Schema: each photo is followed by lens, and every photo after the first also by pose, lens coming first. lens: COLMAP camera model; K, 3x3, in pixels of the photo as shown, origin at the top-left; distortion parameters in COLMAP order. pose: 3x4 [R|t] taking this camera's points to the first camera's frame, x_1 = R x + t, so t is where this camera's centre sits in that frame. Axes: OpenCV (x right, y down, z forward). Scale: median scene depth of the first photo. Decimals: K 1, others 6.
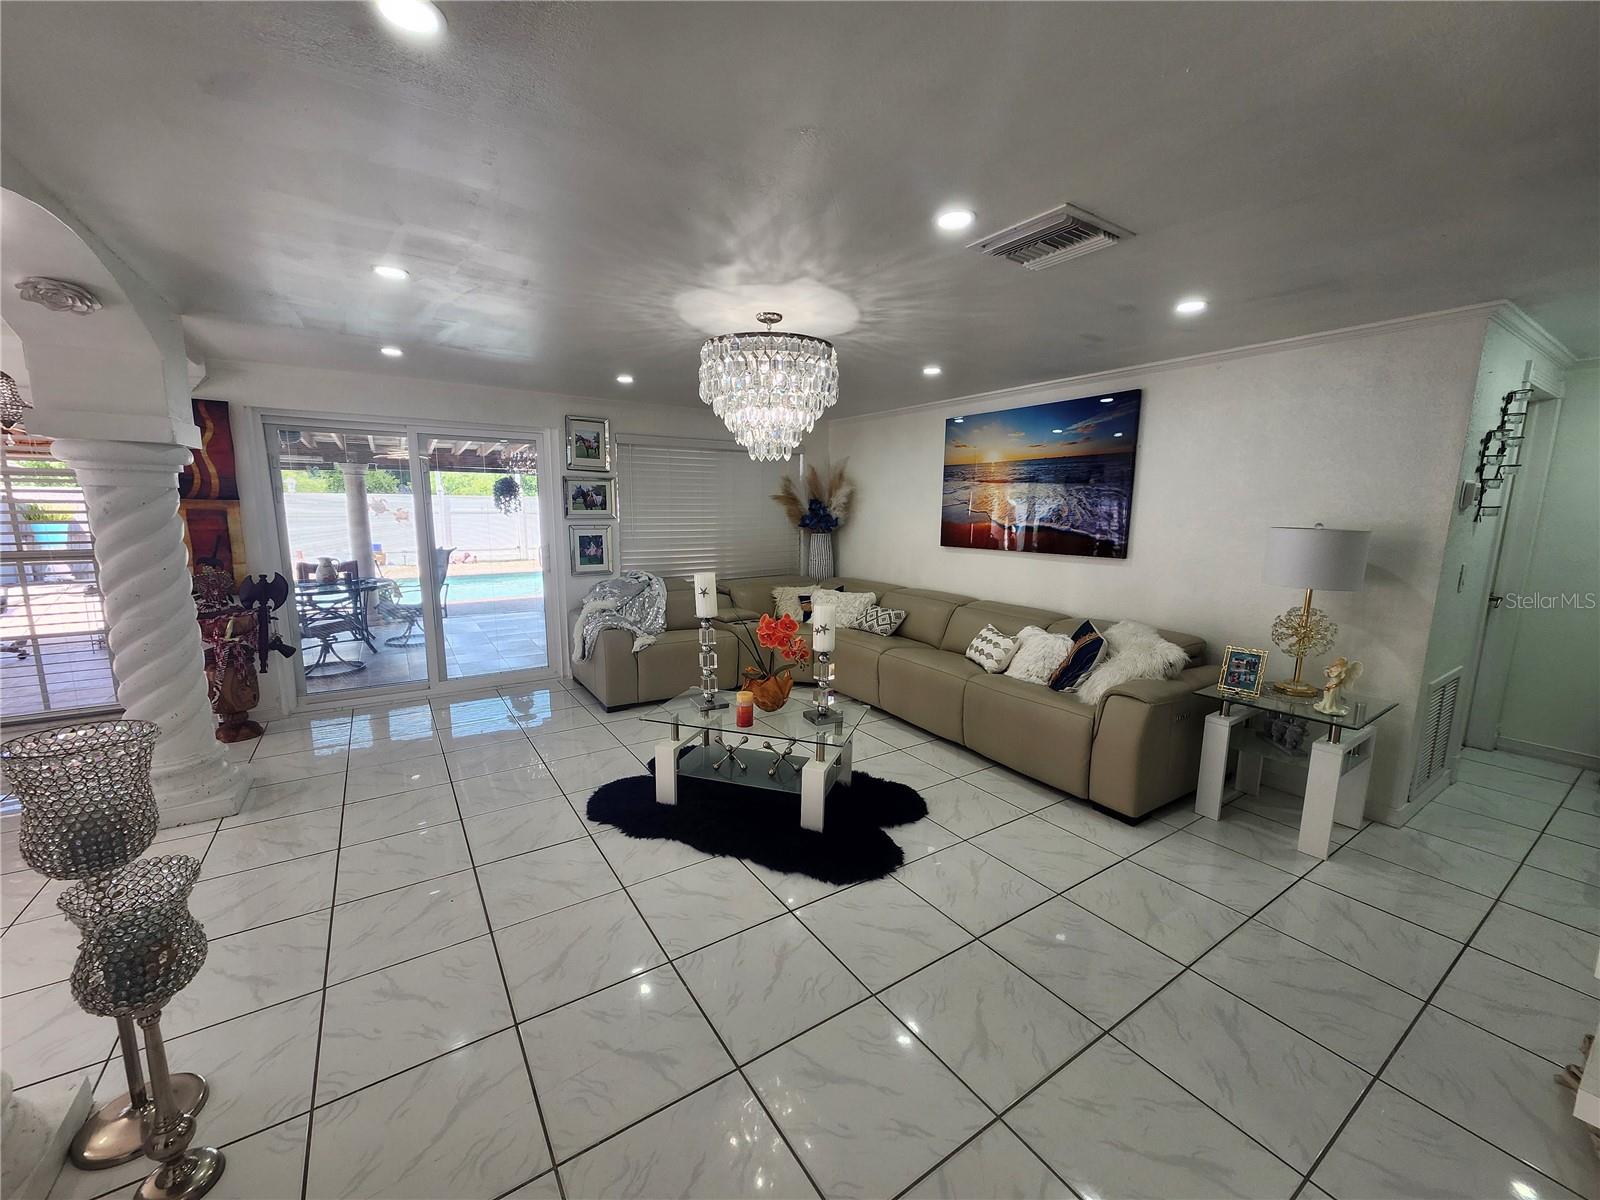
lens RADIAL K [[628.0, 0, 793.6], [0, 628.0, 607.6], [0, 0, 1]] dist [0.002041, -0.000865]
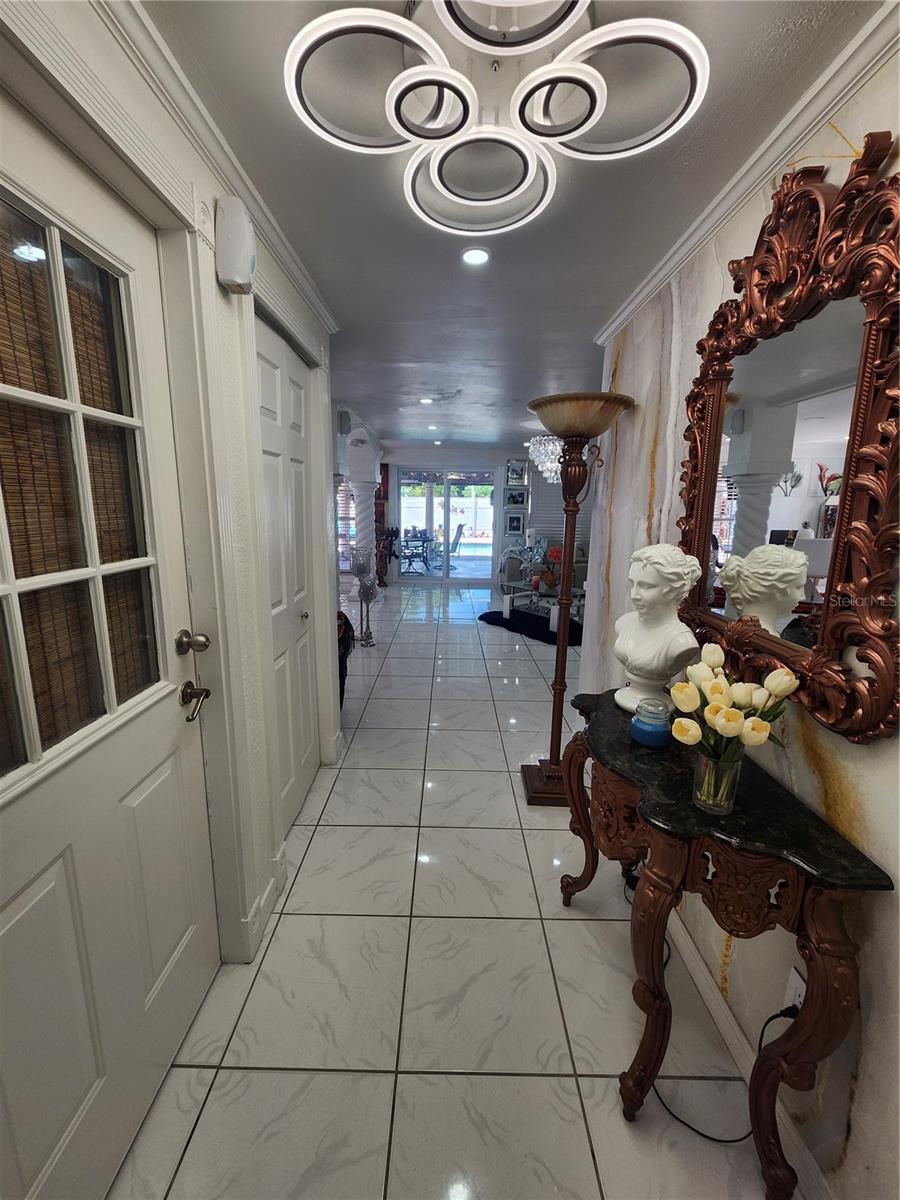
lens RADIAL K [[471.0, 0, 442.7], [0, 471.0, 593.7], [0, 0, 1]] dist [0.002041, -0.000865]
pose [[0.829561, 0.108290, -0.547816, 0.457628], [-0.094565, 0.994090, 0.053308, 0.098945], [0.550351, 0.007582, 0.834899, -0.548117]]
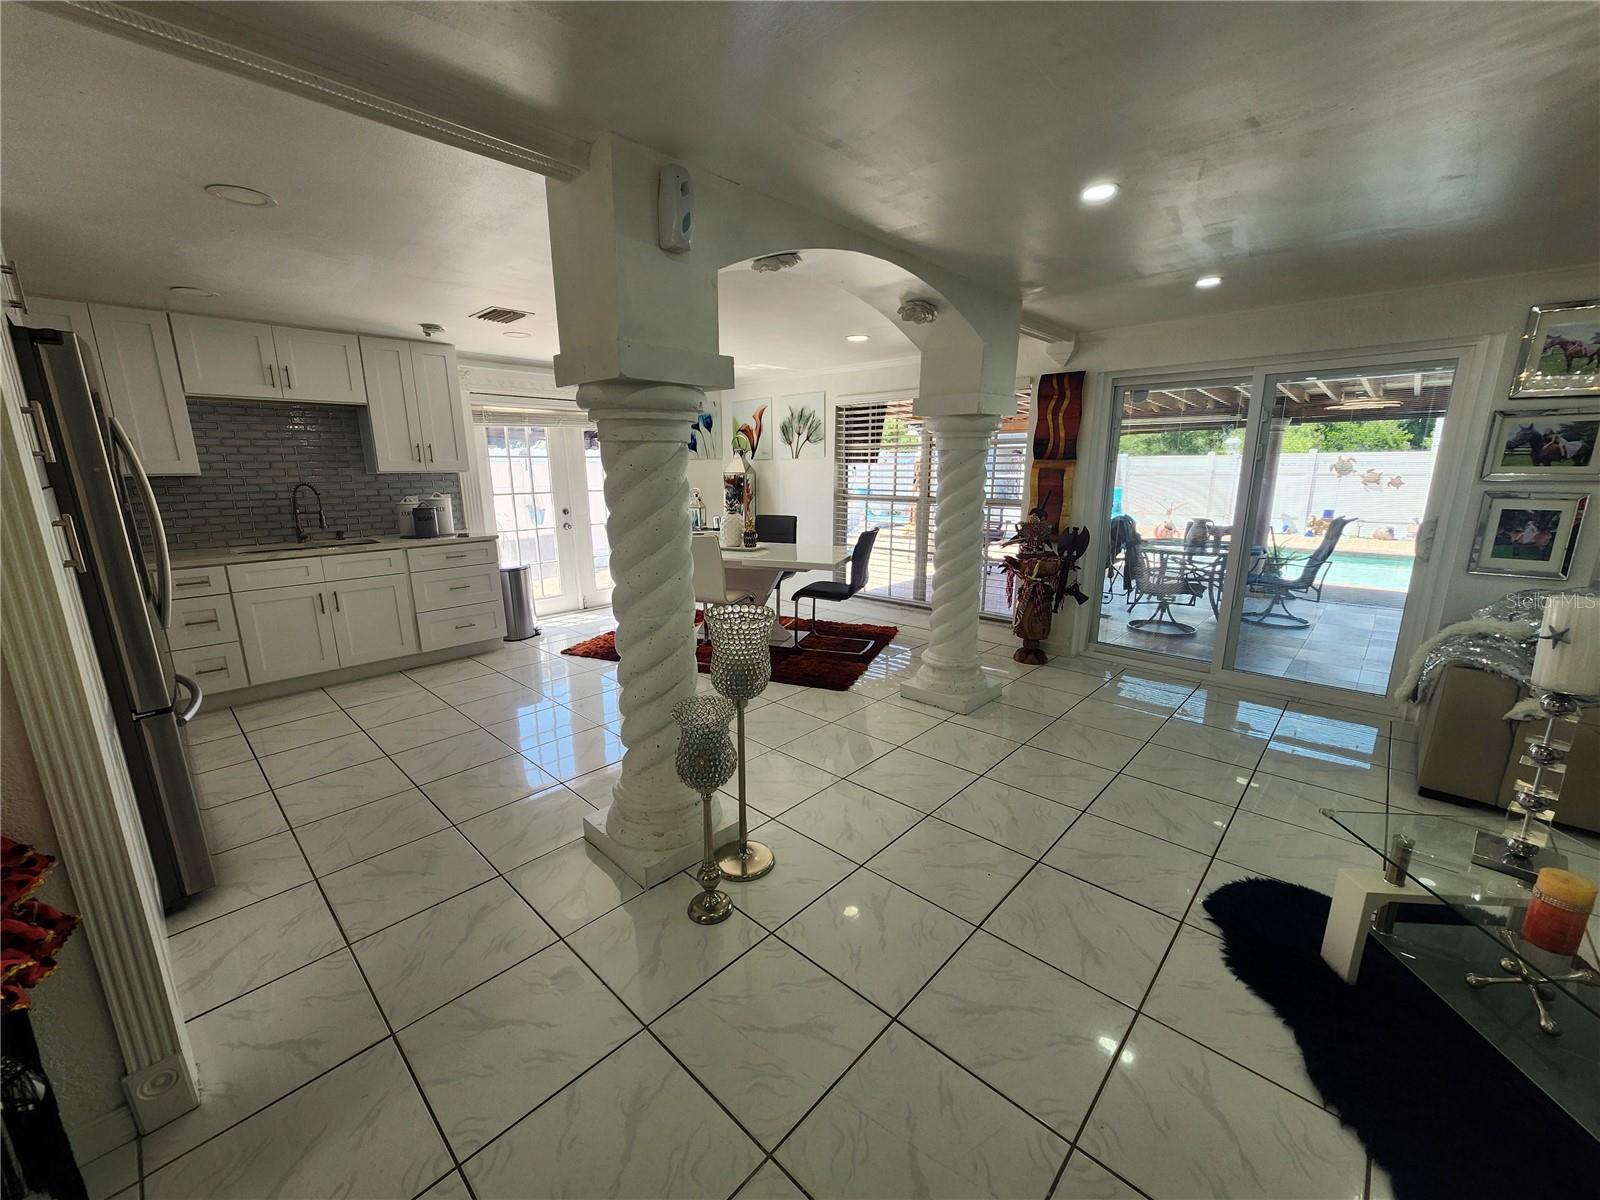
lens RADIAL K [[628.0, 0, 793.6], [0, 628.0, 607.6], [0, 0, 1]] dist [0.002041, -0.000865]
pose [[0.228957, 0.204256, -0.951766, 0.126378], [-0.148400, 0.973633, 0.173250, -0.031252], [0.962058, 0.101575, 0.253232, 0.242722]]
